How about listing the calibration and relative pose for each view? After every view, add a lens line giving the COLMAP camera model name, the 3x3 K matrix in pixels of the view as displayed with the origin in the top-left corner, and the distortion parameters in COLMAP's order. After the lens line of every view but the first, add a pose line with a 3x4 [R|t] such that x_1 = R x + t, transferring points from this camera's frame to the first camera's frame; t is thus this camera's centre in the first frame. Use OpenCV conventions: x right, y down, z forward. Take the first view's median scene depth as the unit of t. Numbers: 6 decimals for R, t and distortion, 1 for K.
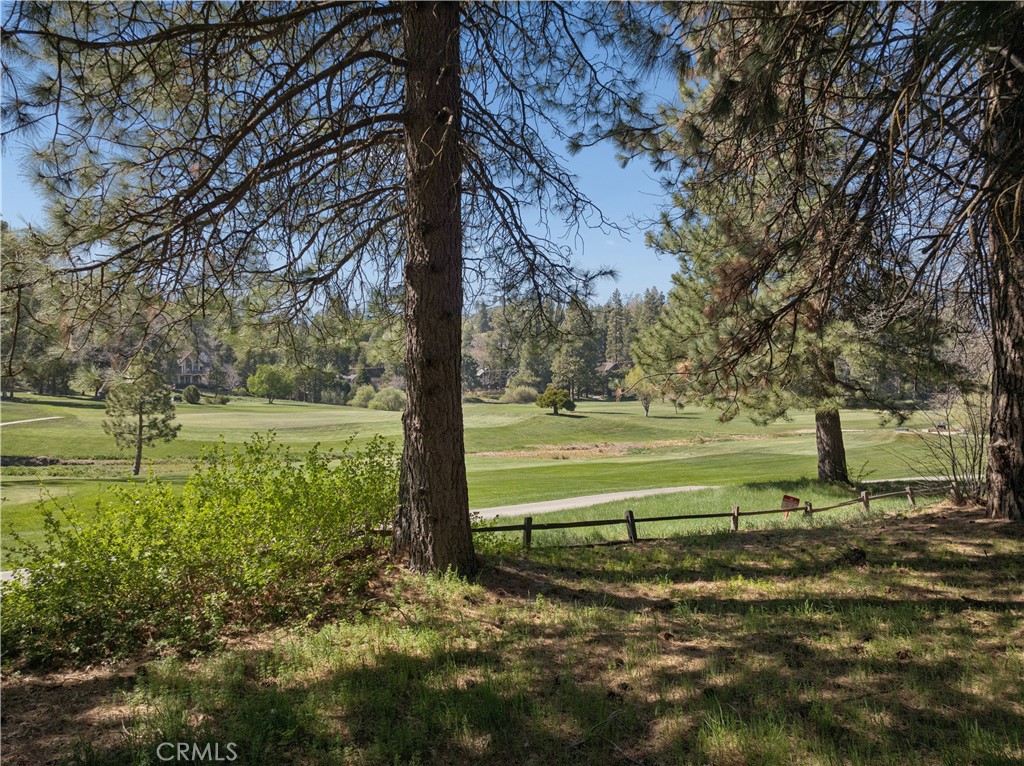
lens RADIAL K [[725.9, 0, 512.1], [0, 725.9, 388.4], [0, 0, 1]] dist [-0.046586, 0.023706]
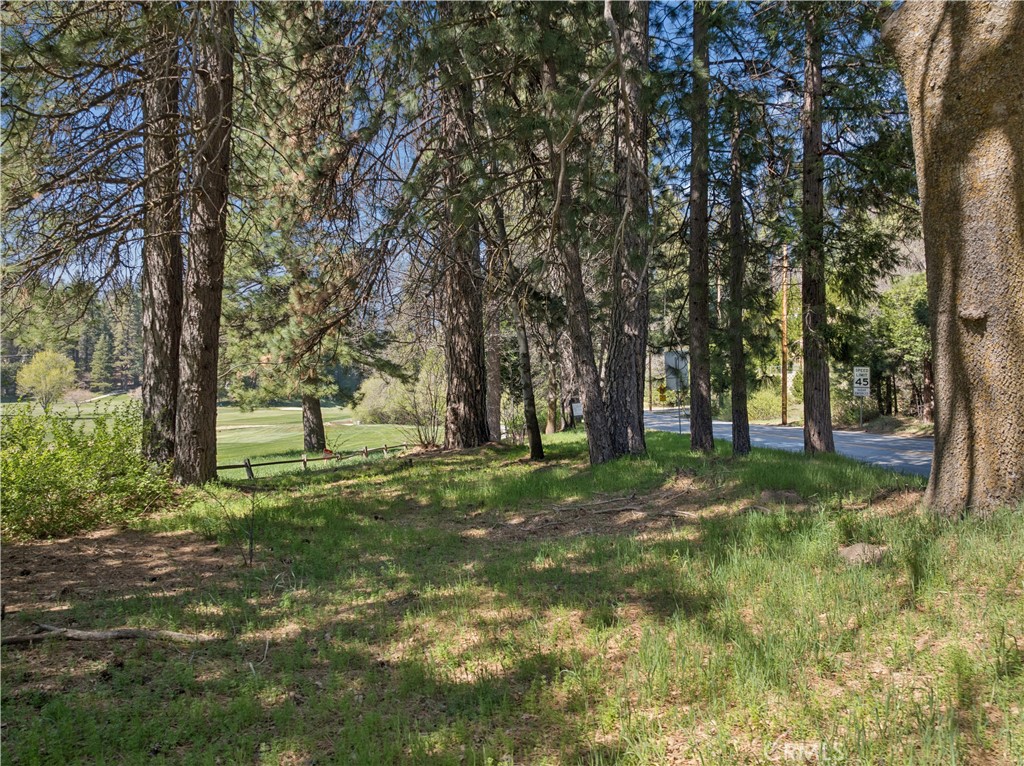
lens RADIAL K [[725.9, 0, 512.1], [0, 725.9, 388.4], [0, 0, 1]] dist [-0.046586, 0.023706]
pose [[0.702116, 0.000201, 0.712062, -0.053580], [-0.000009, 1.000000, -0.000274, 0.003671], [-0.712062, 0.000186, 0.702116, -0.039615]]
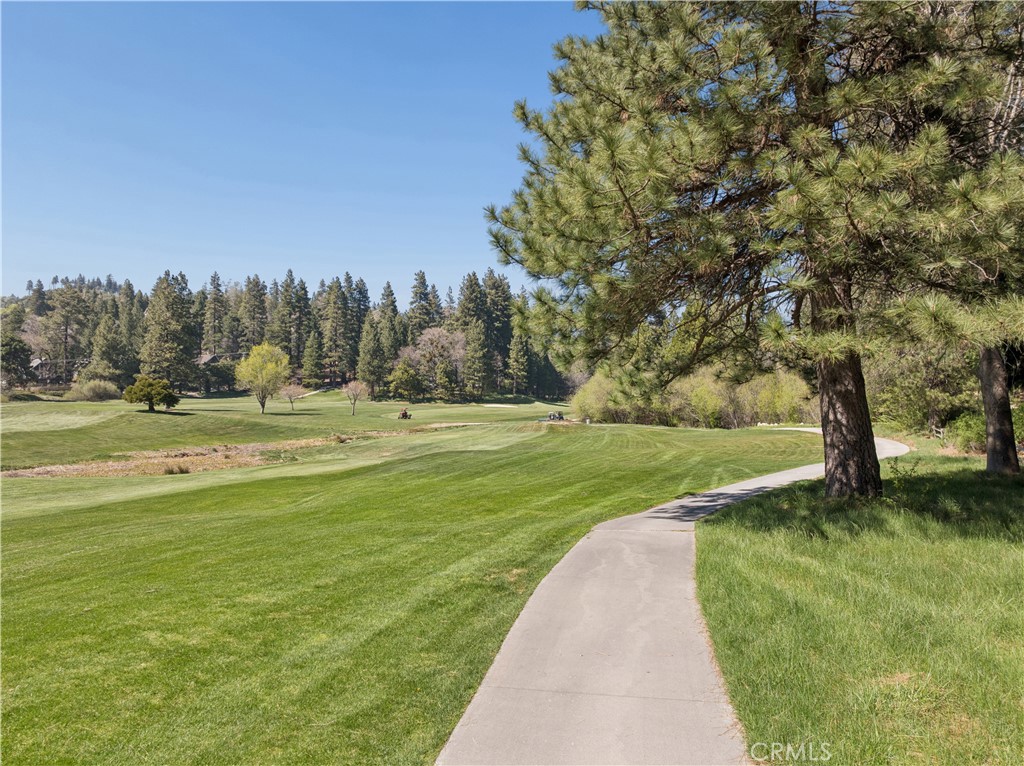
lens RADIAL K [[725.9, 0, 512.1], [0, 725.9, 388.4], [0, 0, 1]] dist [-0.046586, 0.023706]
pose [[0.854341, -0.000216, 0.519713, -0.010372], [-0.000519, 0.999999, 0.001269, 0.010697], [-0.519713, -0.001354, 0.854340, 0.153406]]
